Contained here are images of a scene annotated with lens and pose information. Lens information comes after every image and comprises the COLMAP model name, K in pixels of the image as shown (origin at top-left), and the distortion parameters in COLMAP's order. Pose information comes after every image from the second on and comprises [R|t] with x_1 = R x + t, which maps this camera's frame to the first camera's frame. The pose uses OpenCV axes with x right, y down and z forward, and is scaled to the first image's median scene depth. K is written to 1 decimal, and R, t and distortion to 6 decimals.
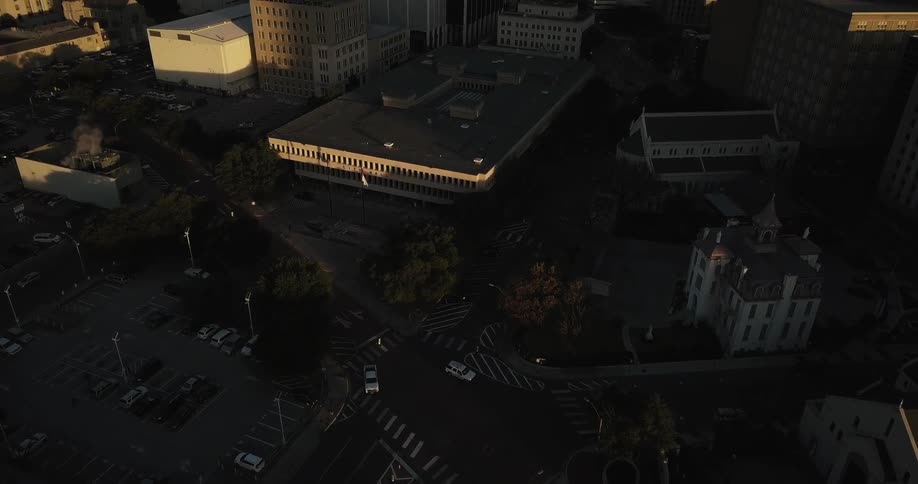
lens RADIAL K [[690.3, 0, 459.0], [0, 690.3, 242.0], [0, 0, 1]] dist [0.015026, 0.007136]
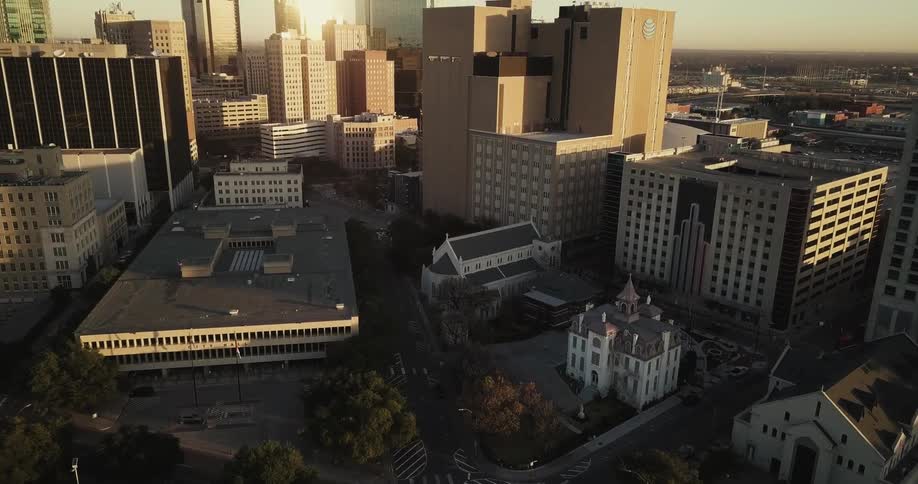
lens RADIAL K [[684.6, 0, 452.7], [0, 684.6, 252.2], [0, 0, 1]] dist [0.004997, -0.006290]
pose [[0.834300, -0.166372, 0.525608, -0.276979], [0.265119, 0.956979, -0.117909, -0.027077], [-0.483379, 0.237720, 0.842516, 0.054534]]
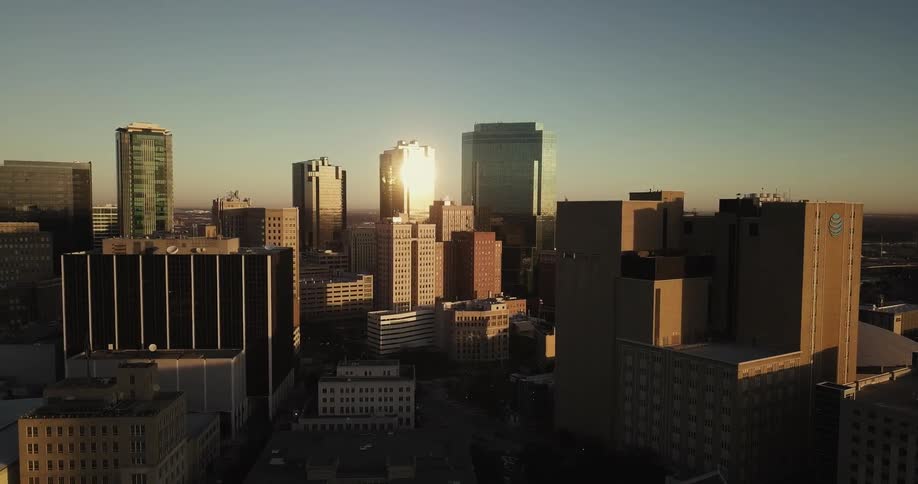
lens RADIAL K [[684.6, 0, 452.7], [0, 684.6, 252.2], [0, 0, 1]] dist [0.004997, -0.006290]
pose [[0.896888, -0.041807, 0.440277, -0.242145], [0.221622, 0.903991, -0.365629, -0.177410], [-0.382720, 0.425503, 0.820044, 0.220179]]
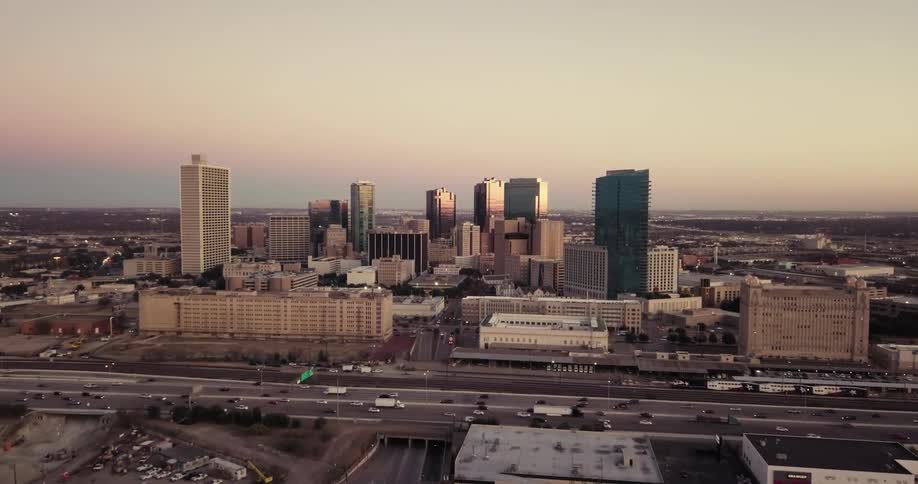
lens RADIAL K [[684.6, 0, 452.7], [0, 684.6, 252.2], [0, 0, 1]] dist [0.004997, -0.006290]
pose [[0.963650, -0.032342, 0.265204, -1.057044], [0.140524, 0.905602, -0.400171, 1.361231], [-0.227227, 0.422893, 0.877229, -2.825032]]
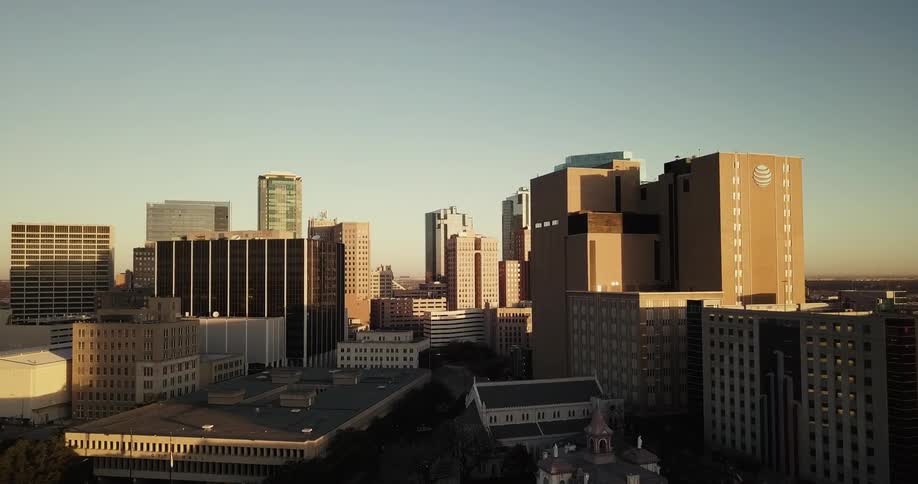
lens RADIAL K [[684.1, 0, 452.8], [0, 684.1, 255.5], [0, 0, 1]] dist [0.044019, -0.052597]
pose [[0.979103, -0.017791, 0.202585, 0.029594], [0.118038, 0.860907, -0.494880, 0.129590], [-0.165603, 0.508451, 0.845017, 0.051318]]
